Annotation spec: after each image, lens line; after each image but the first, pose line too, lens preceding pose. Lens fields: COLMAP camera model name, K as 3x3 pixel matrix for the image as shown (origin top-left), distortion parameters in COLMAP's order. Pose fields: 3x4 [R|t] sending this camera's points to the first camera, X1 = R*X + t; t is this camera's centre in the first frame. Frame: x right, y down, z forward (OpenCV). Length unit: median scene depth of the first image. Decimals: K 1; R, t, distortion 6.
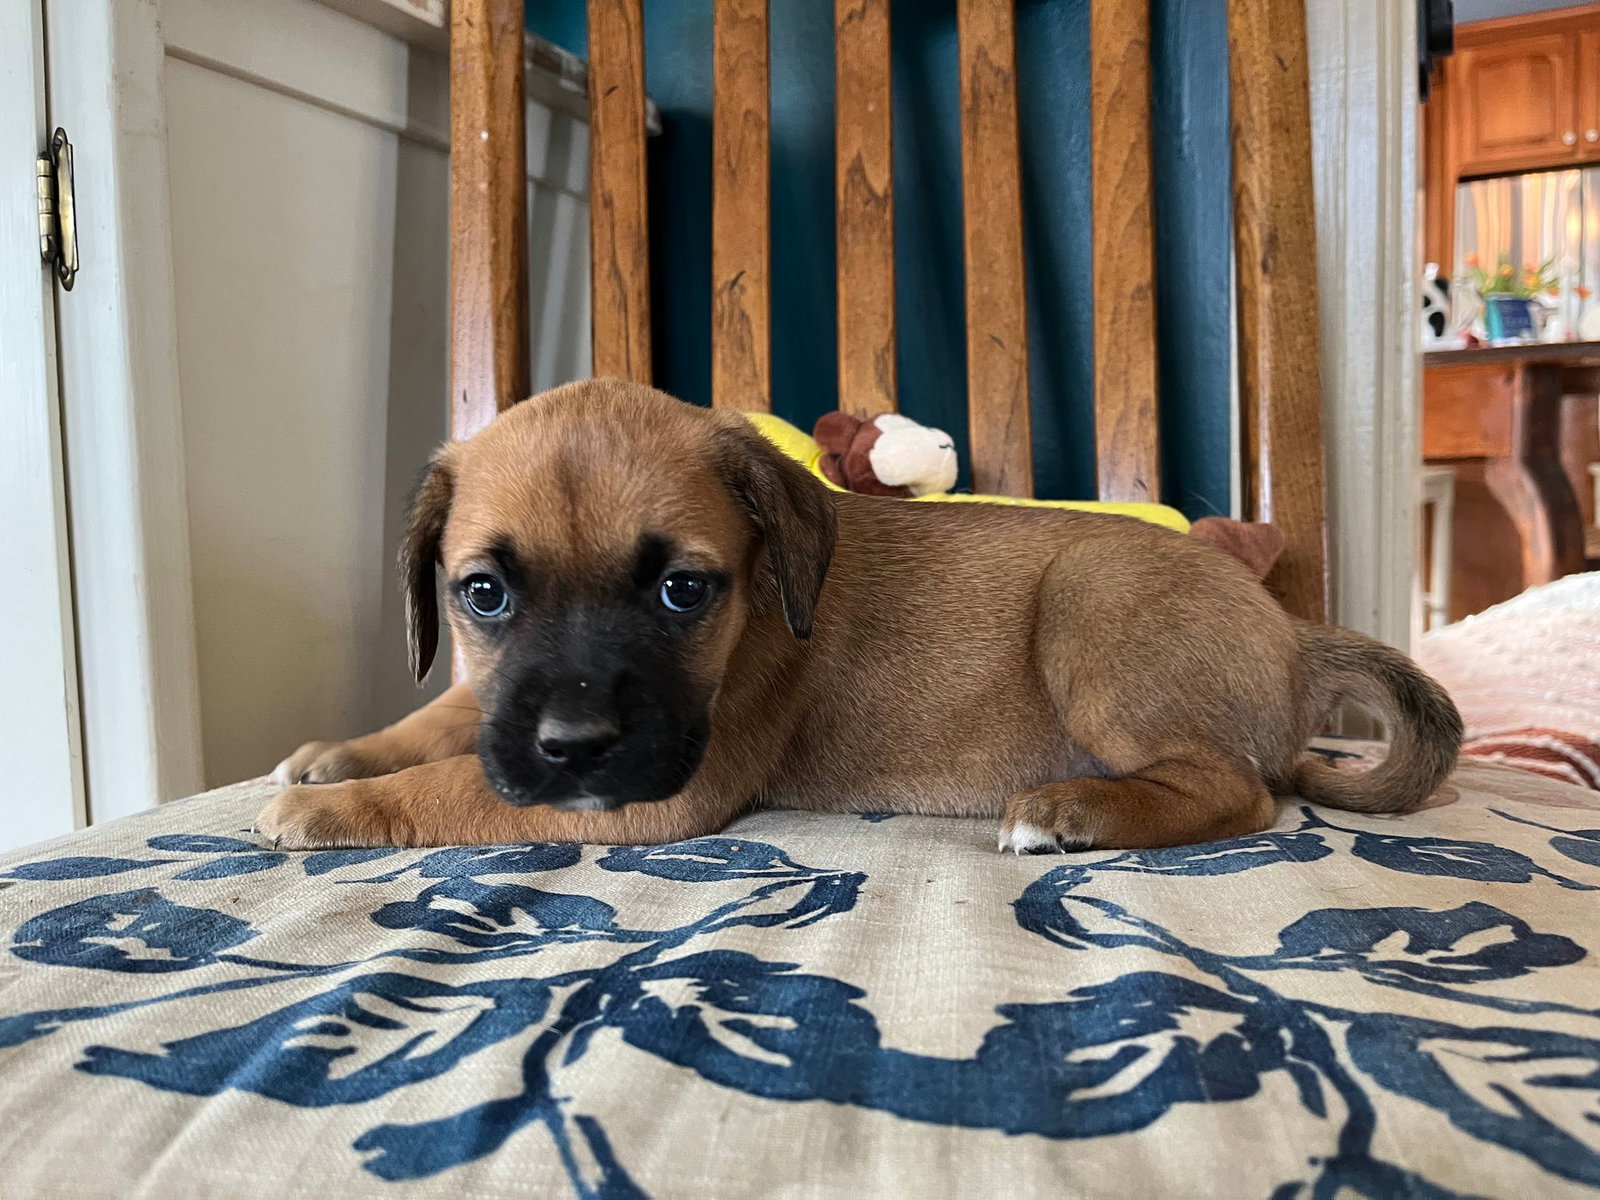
lens RADIAL K [[1169.3, 0, 800.0], [0, 1169.3, 600.0], [0, 0, 1]] dist [0.054391, -0.077638]
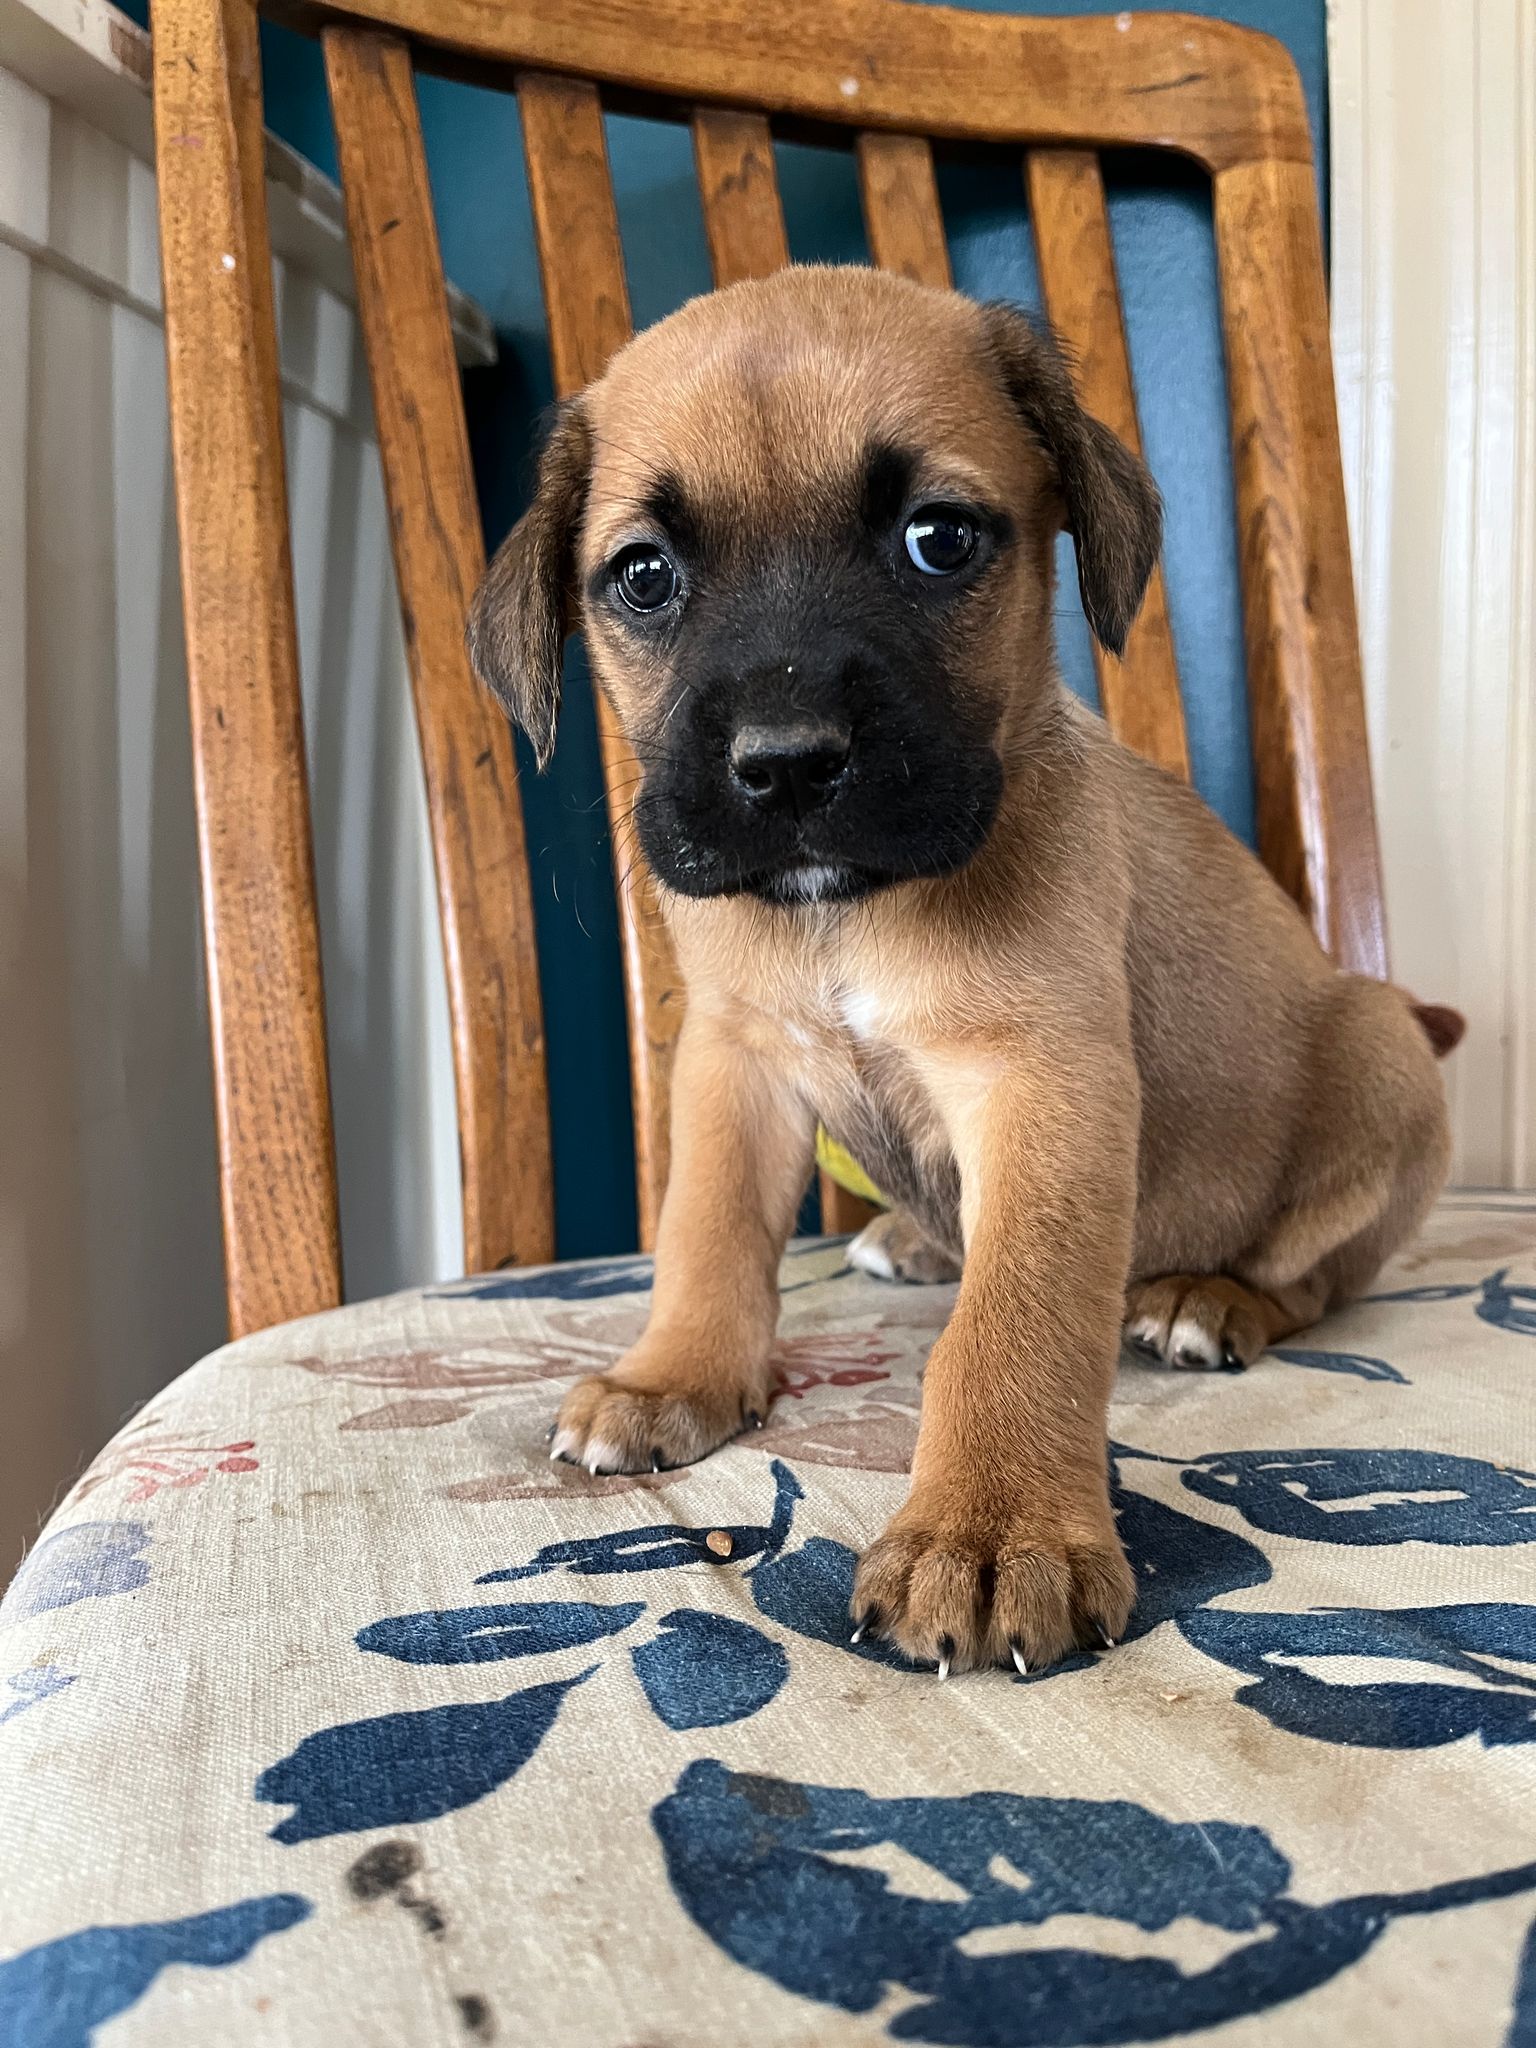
lens RADIAL K [[1512.2, 0, 768.0], [0, 1512.2, 1024.0], [0, 0, 1]] dist [0.073228, -0.079320]
pose [[0.903441, -0.035739, 0.427220, -0.362356], [0.034182, 0.999352, 0.011316, -0.022798], [-0.427347, 0.004380, 0.904077, 0.212603]]
